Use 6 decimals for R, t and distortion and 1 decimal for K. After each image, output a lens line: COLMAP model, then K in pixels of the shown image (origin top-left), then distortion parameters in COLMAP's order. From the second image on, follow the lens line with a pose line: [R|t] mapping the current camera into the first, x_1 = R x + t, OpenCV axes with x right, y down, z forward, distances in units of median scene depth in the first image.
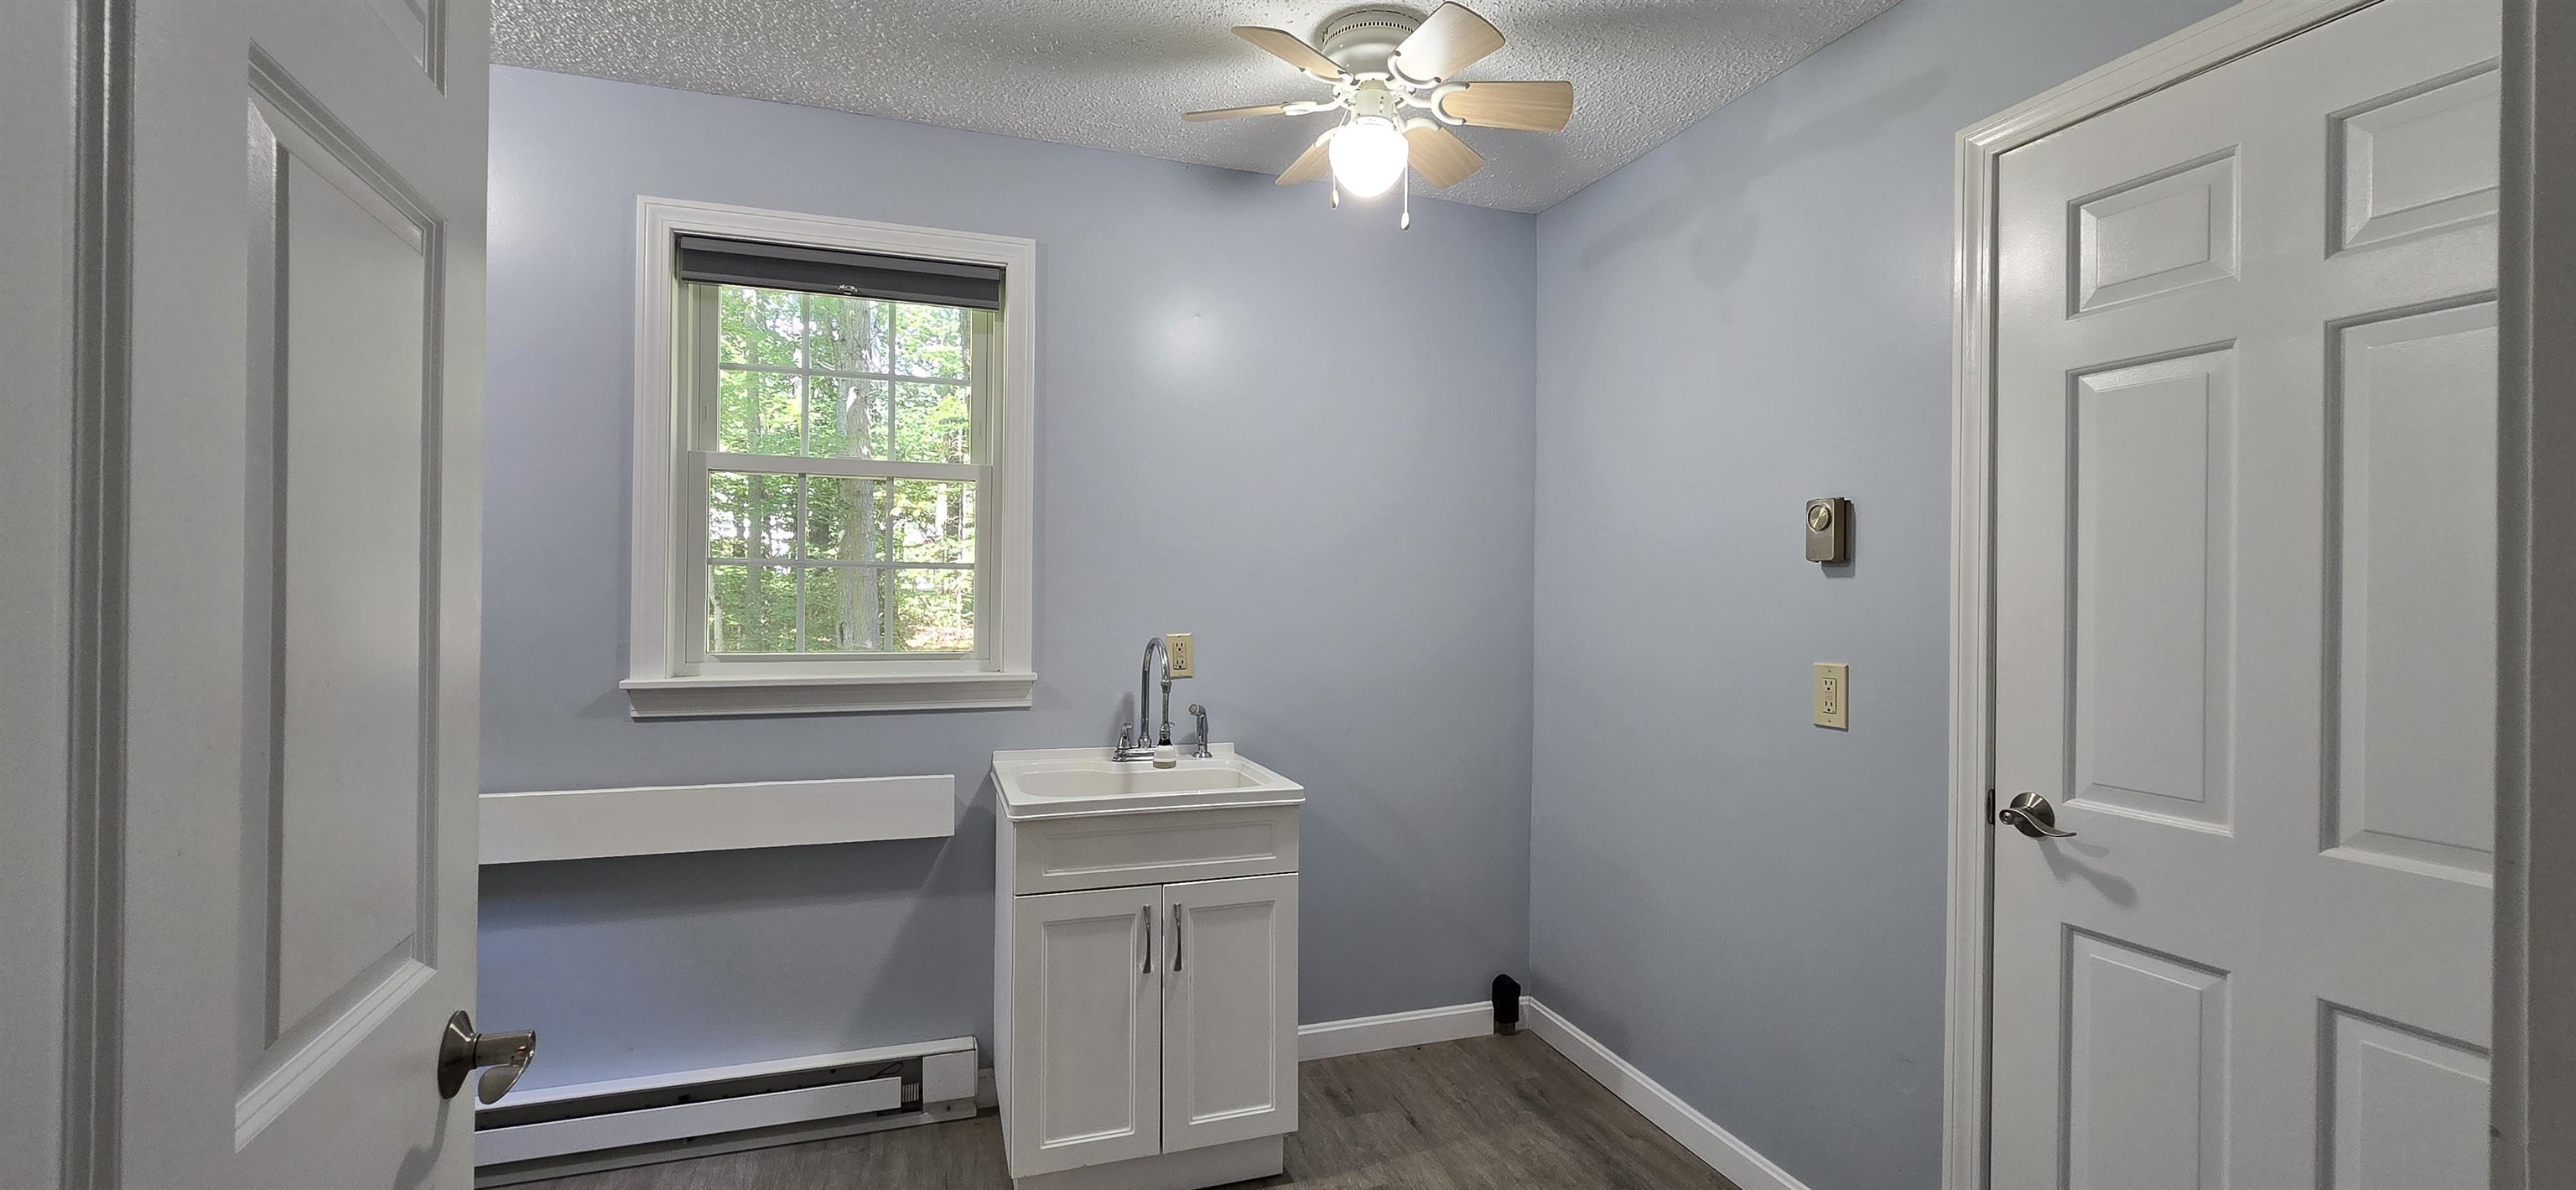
lens RADIAL K [[1050.6, 0, 1284.3], [0, 1050.6, 593.2], [0, 0, 1]] dist [-0.000727, 0.000305]
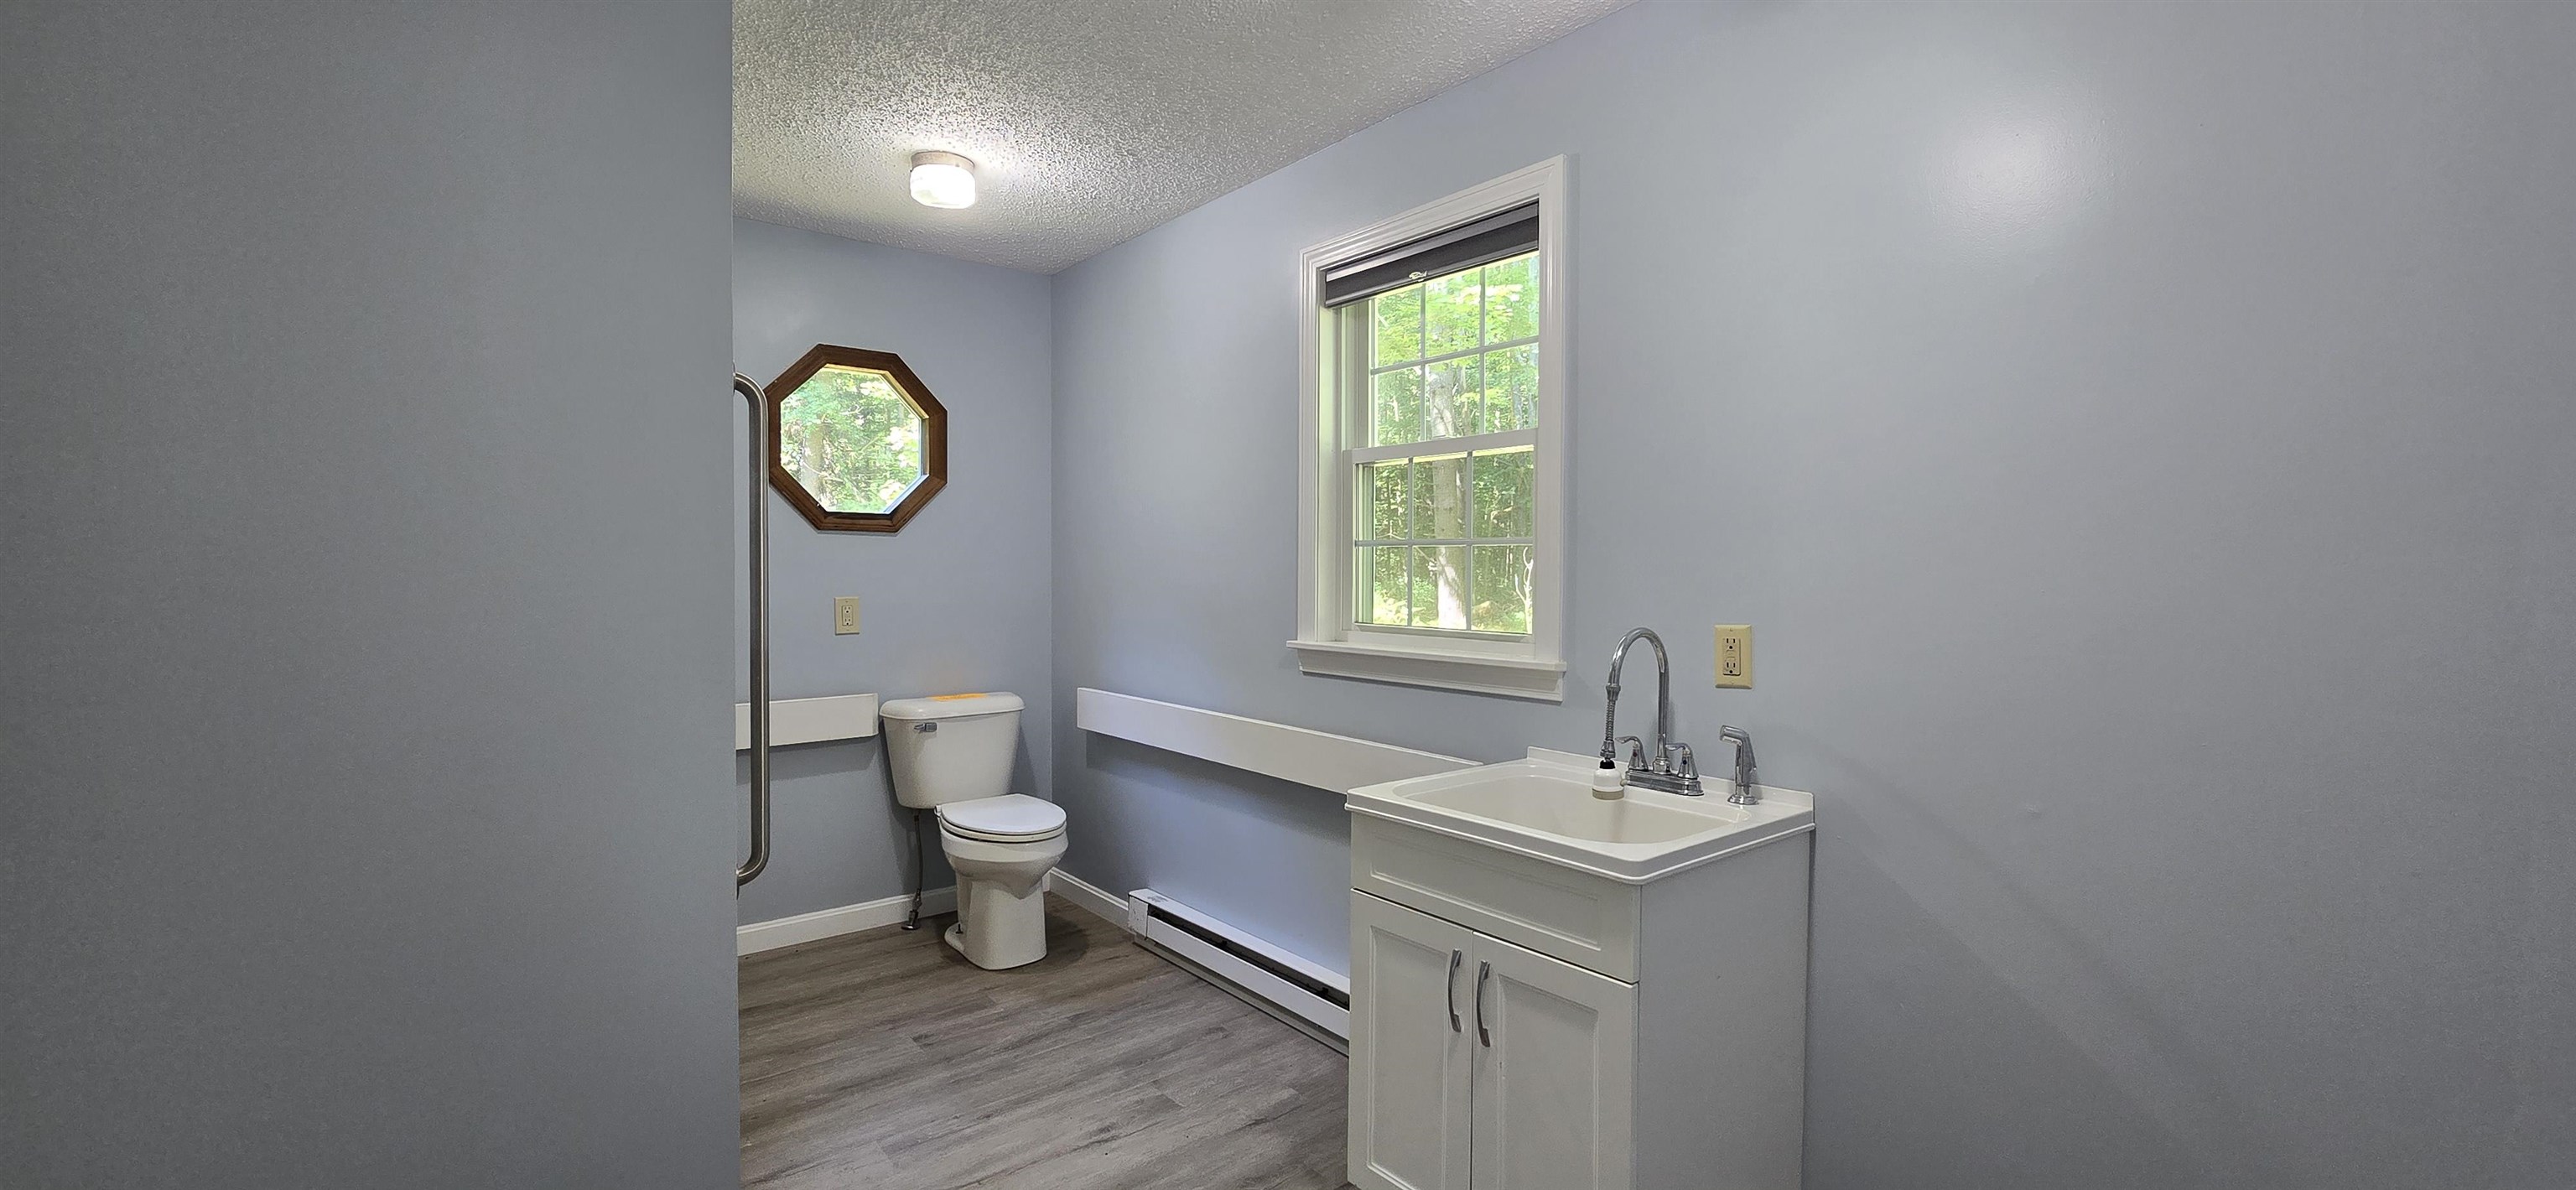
lens RADIAL K [[1052.3, 0, 1286.0], [0, 1052.3, 592.6], [0, 0, 1]] dist [-0.010343, 0.003797]
pose [[0.355136, 0.014182, -0.934707, 0.525485], [0.002074, 0.999871, 0.015958, 0.004930], [0.934812, -0.007606, 0.355061, 0.528589]]
